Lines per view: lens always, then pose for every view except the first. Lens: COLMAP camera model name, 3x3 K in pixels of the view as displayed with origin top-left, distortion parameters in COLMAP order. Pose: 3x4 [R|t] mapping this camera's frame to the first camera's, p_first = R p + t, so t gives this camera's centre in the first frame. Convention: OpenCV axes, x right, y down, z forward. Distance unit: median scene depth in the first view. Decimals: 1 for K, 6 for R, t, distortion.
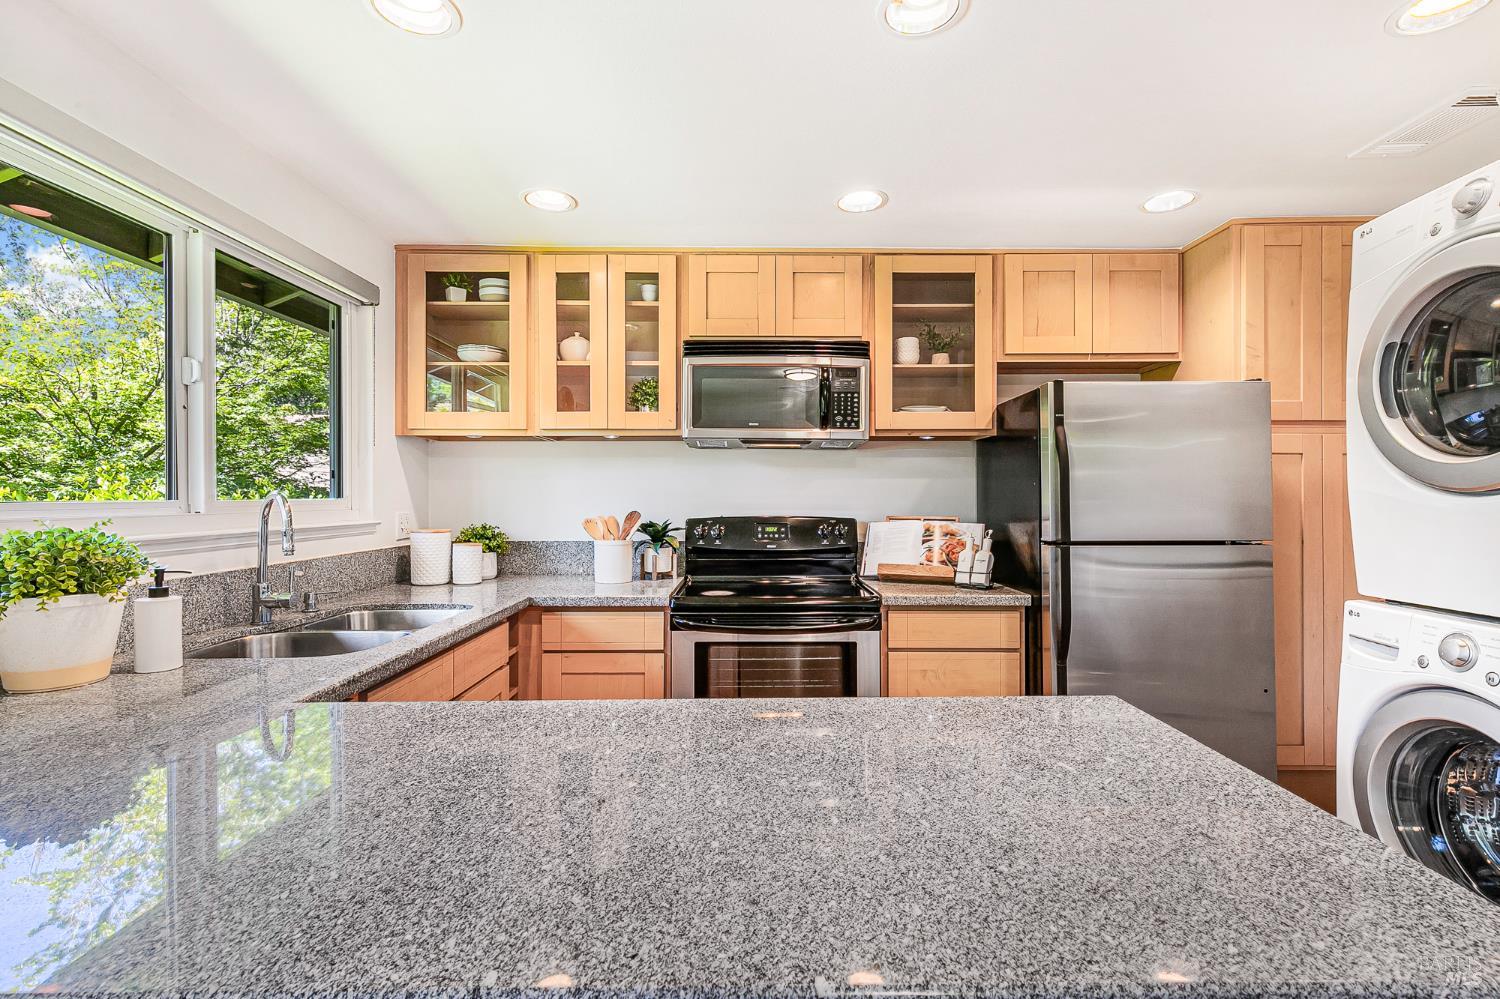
lens RADIAL K [[673.4, 0, 750.0], [0, 673.4, 499.5], [0, 0, 1]] dist [0.000880, 0.000045]
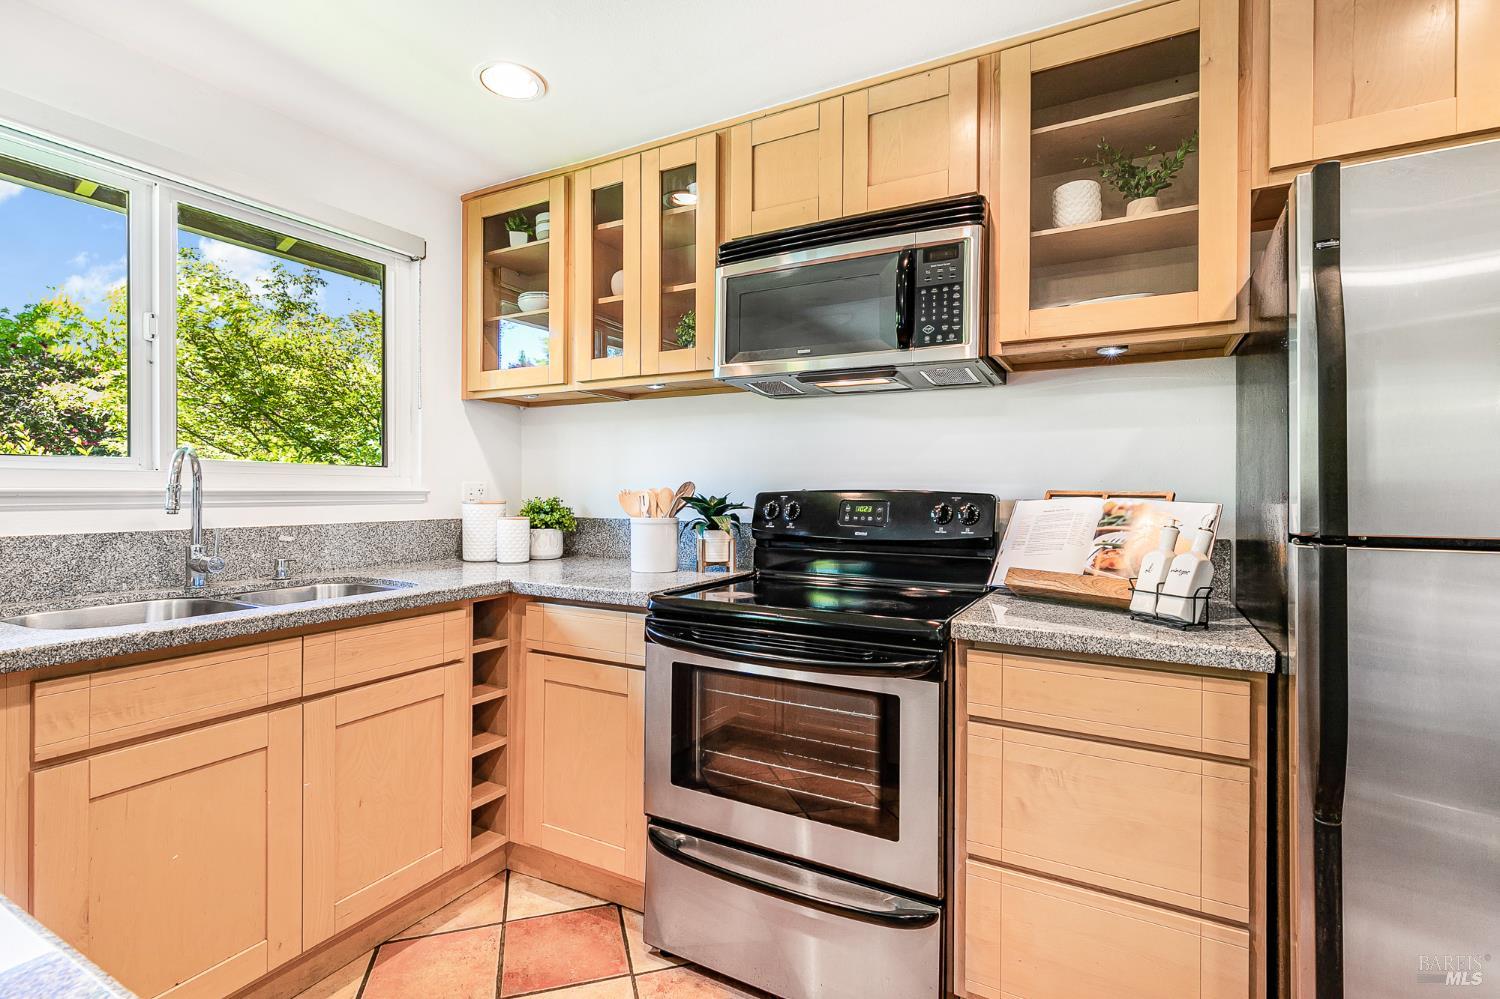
lens RADIAL K [[685.2, 0, 755.1], [0, 685.2, 492.6], [0, 0, 1]] dist [0.004178, -0.000052]
pose [[0.877971, 0.006288, -0.478673, 0.291045], [-0.007598, 0.999971, -0.000800, 0.031487], [0.478654, 0.004339, 0.877993, 0.363838]]
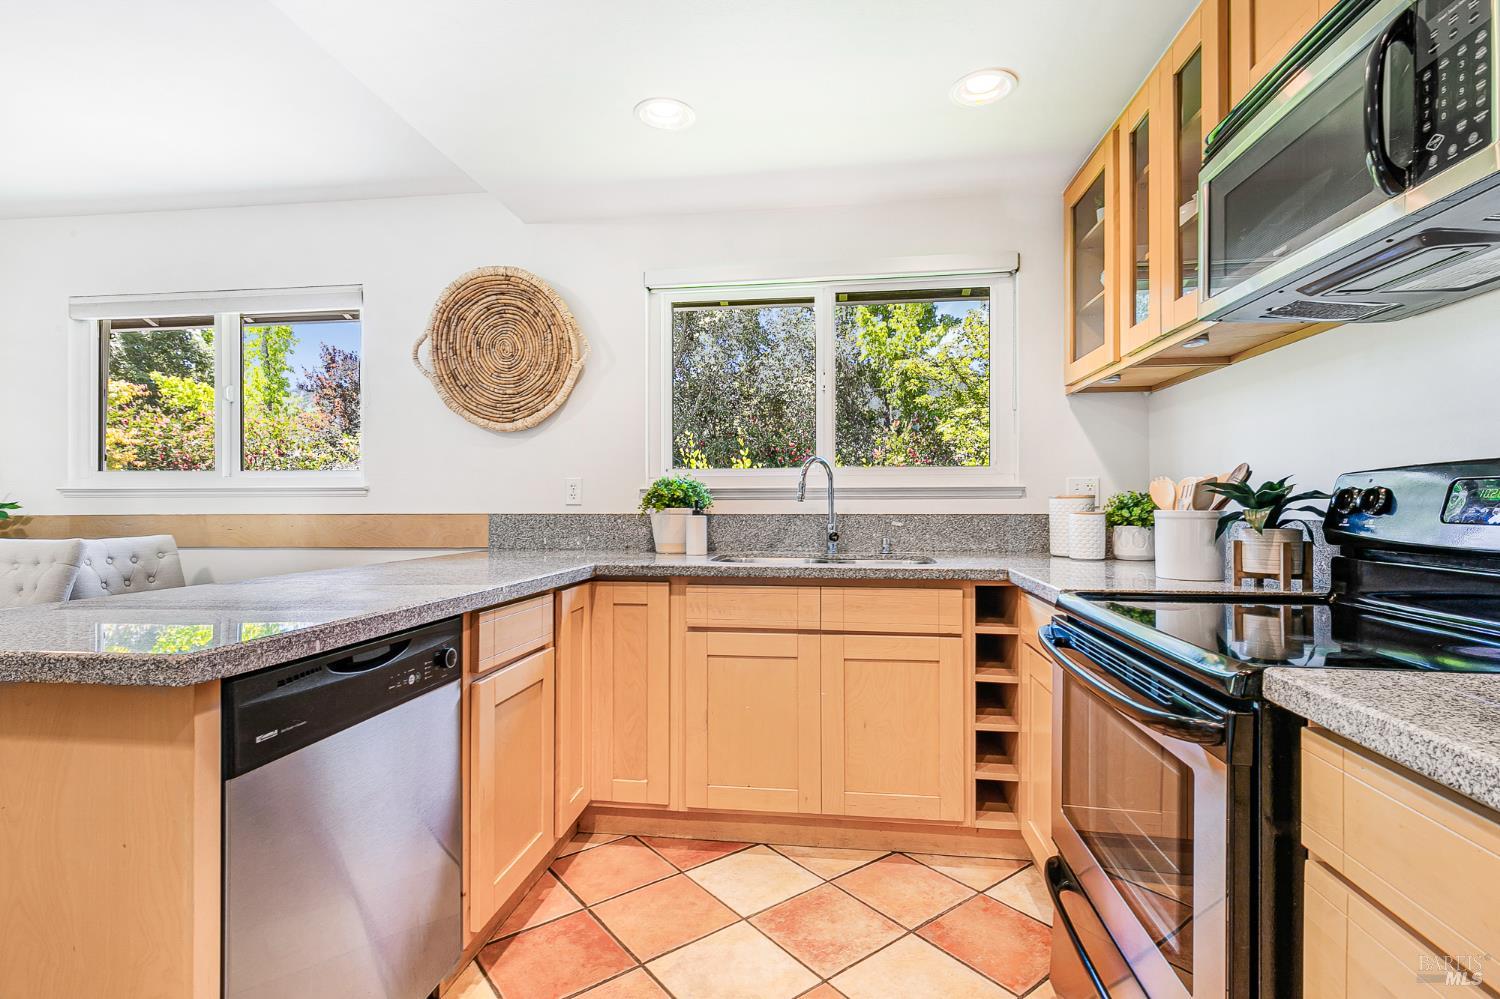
lens RADIAL K [[705.4, 0, 750.0], [0, 705.4, 499.5], [0, 0, 1]] dist [0.002929, 0.000232]
pose [[-0.133689, -0.003917, -0.991016, 0.509853], [-0.002150, 0.999991, -0.003663, 0.054572], [0.991021, 0.001641, -0.133696, 0.706122]]
